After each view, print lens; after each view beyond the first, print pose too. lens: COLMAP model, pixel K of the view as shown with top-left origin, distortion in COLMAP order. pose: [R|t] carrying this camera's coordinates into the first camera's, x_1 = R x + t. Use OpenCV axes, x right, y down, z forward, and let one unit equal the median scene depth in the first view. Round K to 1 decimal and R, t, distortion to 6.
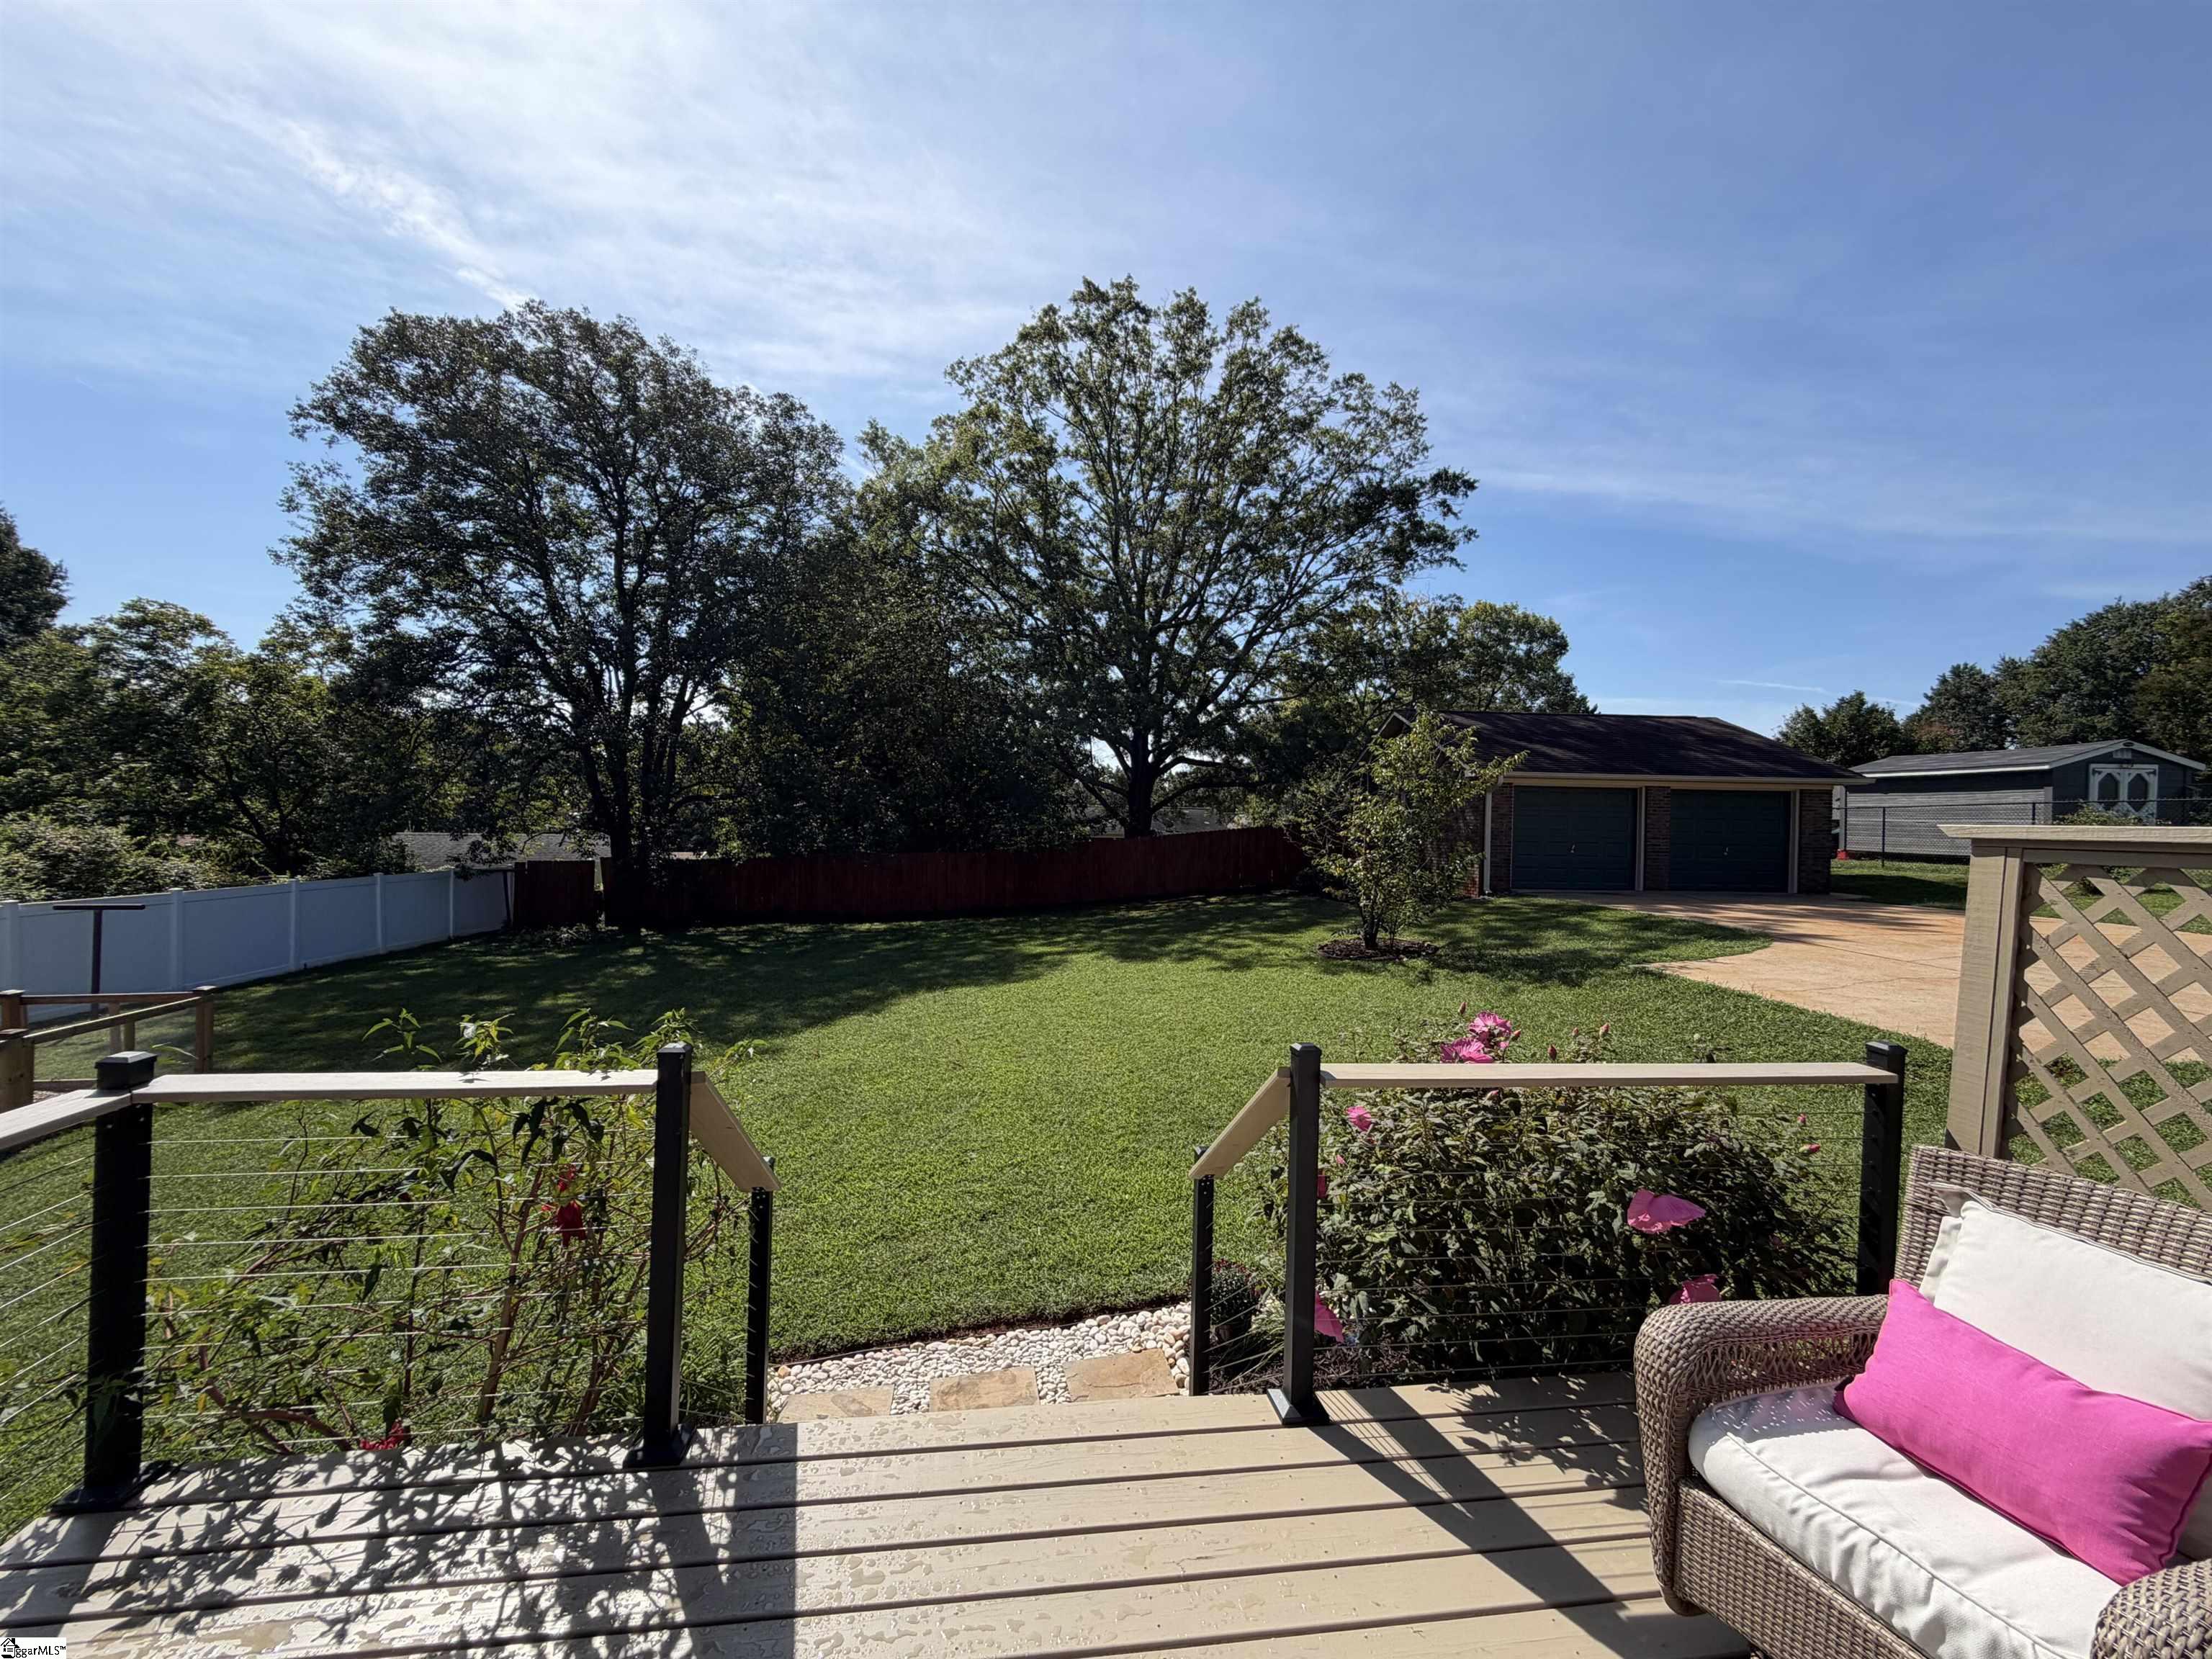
lens RADIAL K [[883.2, 0, 1103.1], [0, 883.2, 832.4], [0, 0, 1]] dist [-0.002145, -0.000248]
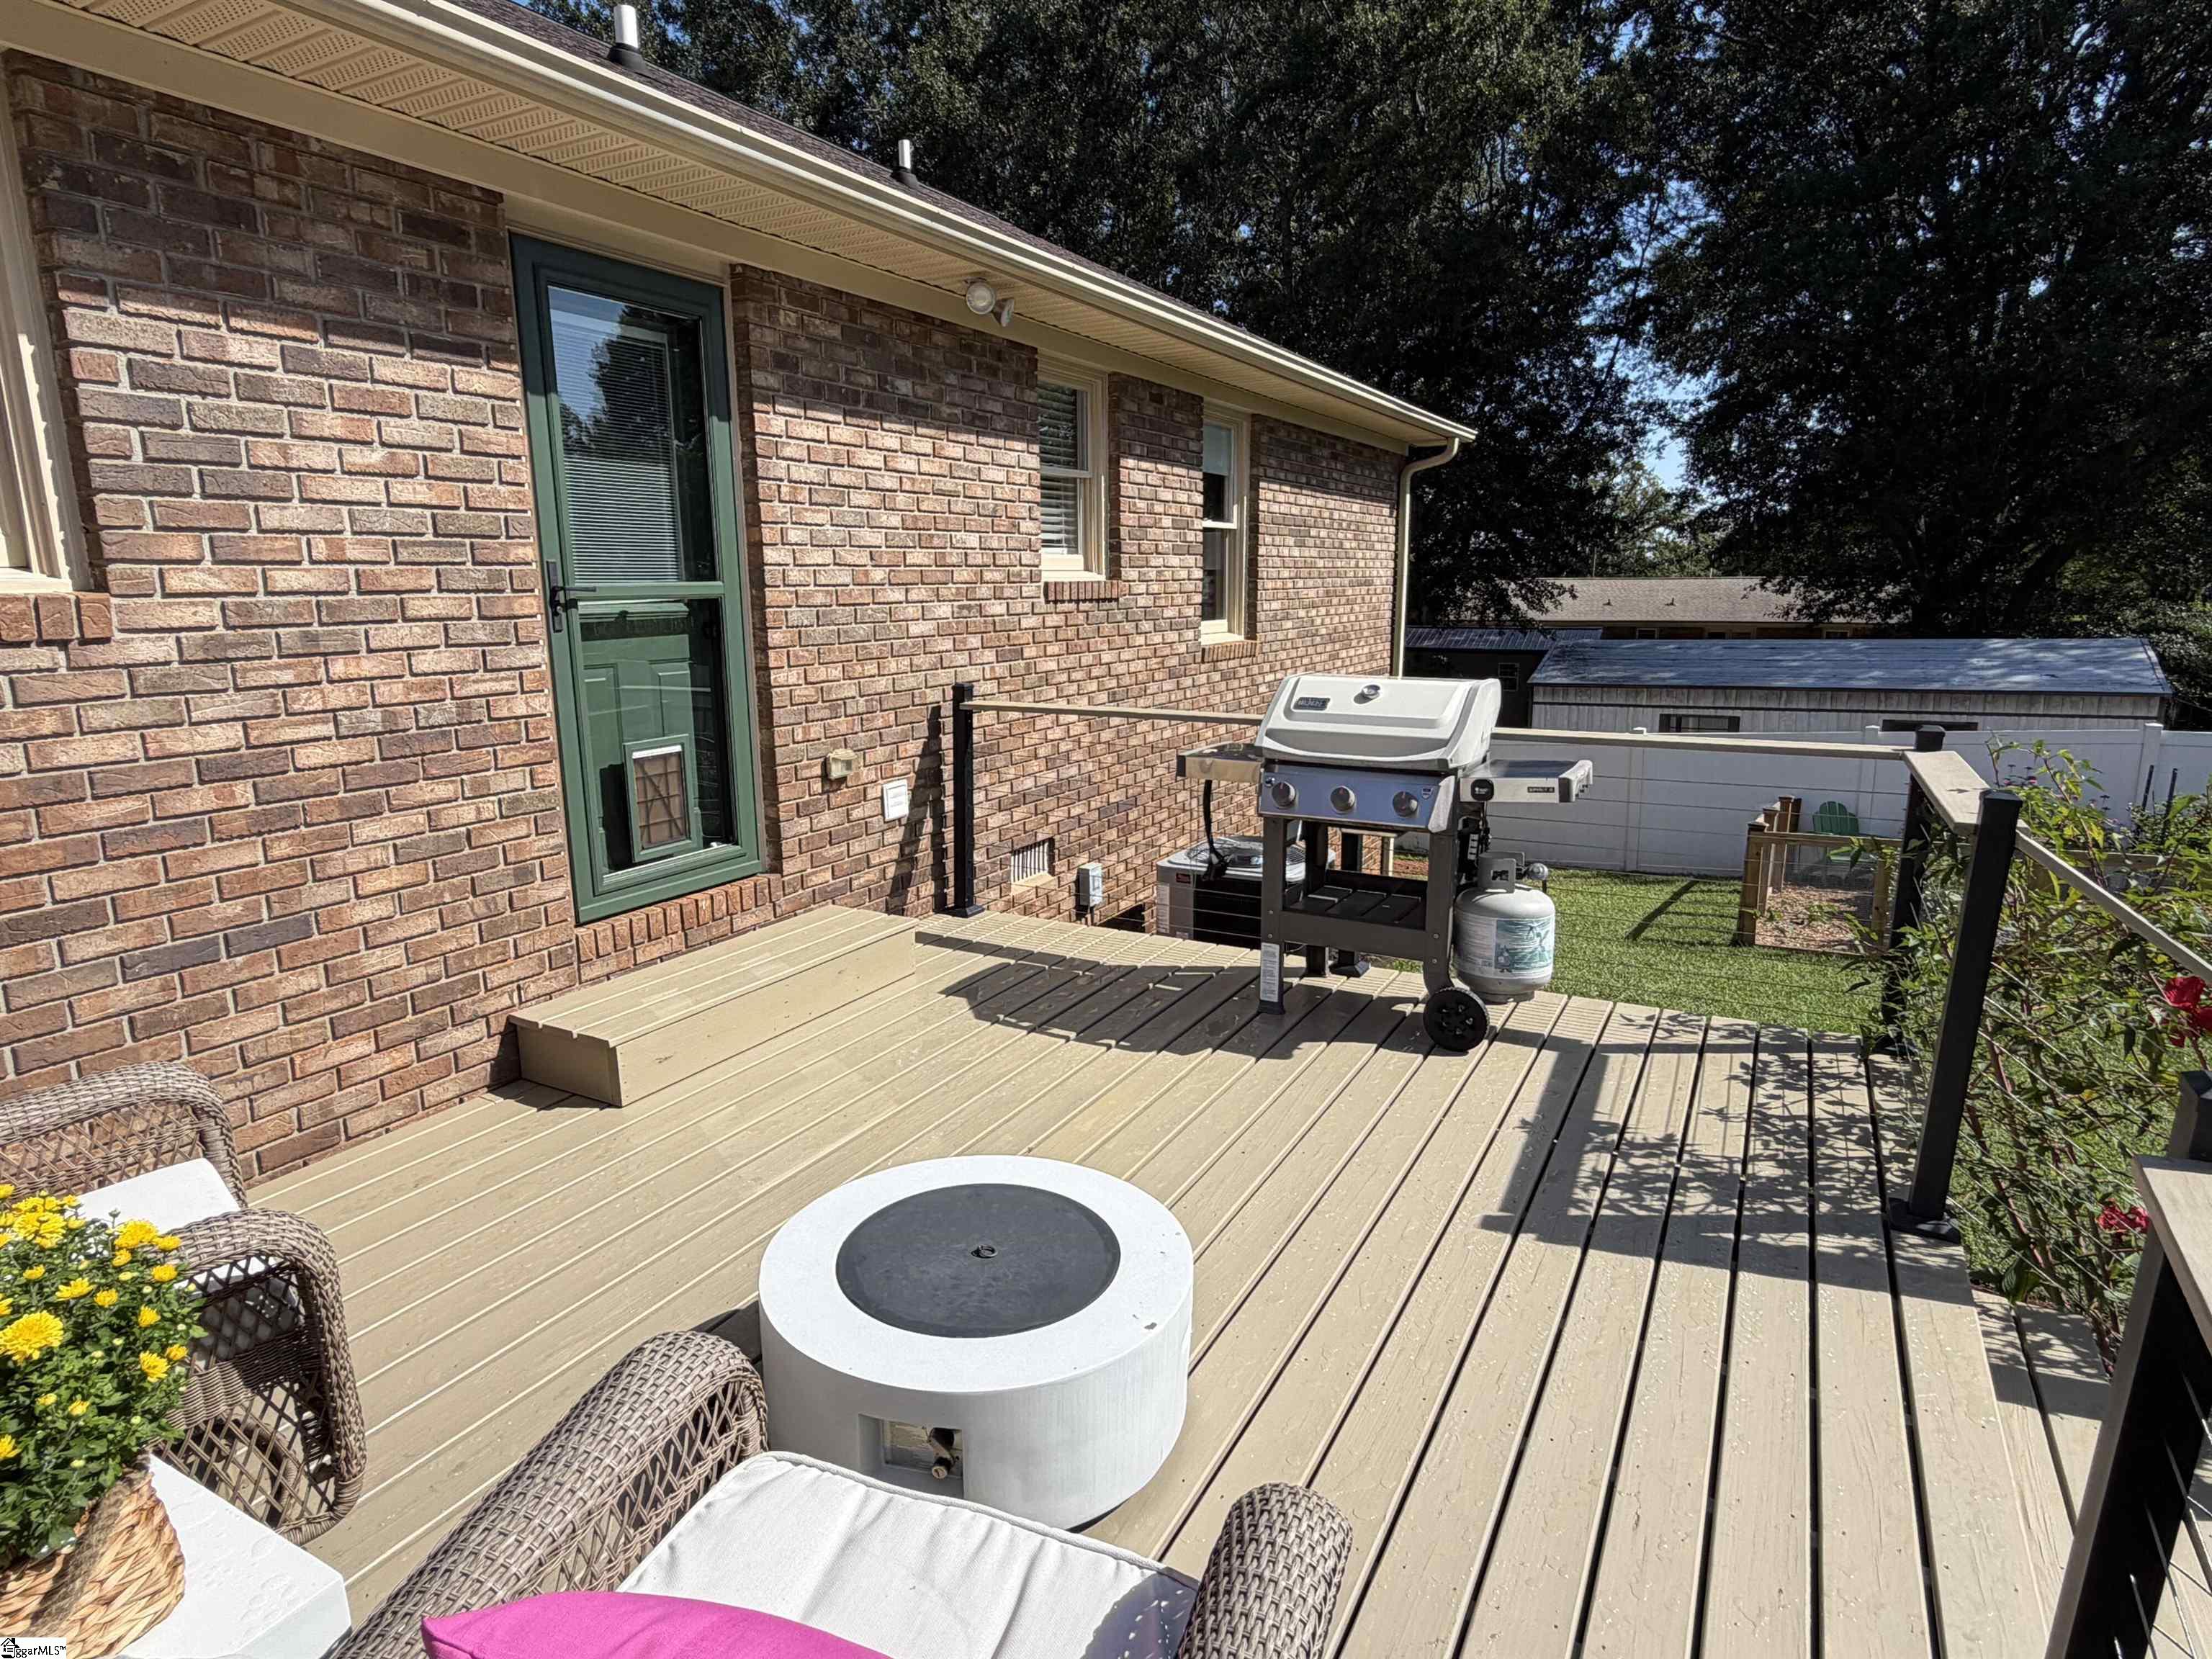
lens RADIAL K [[1232.8, 0, 1100.4], [0, 1232.8, 832.4], [0, 0, 1]] dist [-0.001528, -0.000235]
pose [[-0.604498, 0.147507, -0.782830, 1.013347], [-0.012403, 0.980845, 0.194396, 0.084143], [0.796510, 0.127221, -0.591089, 1.128012]]
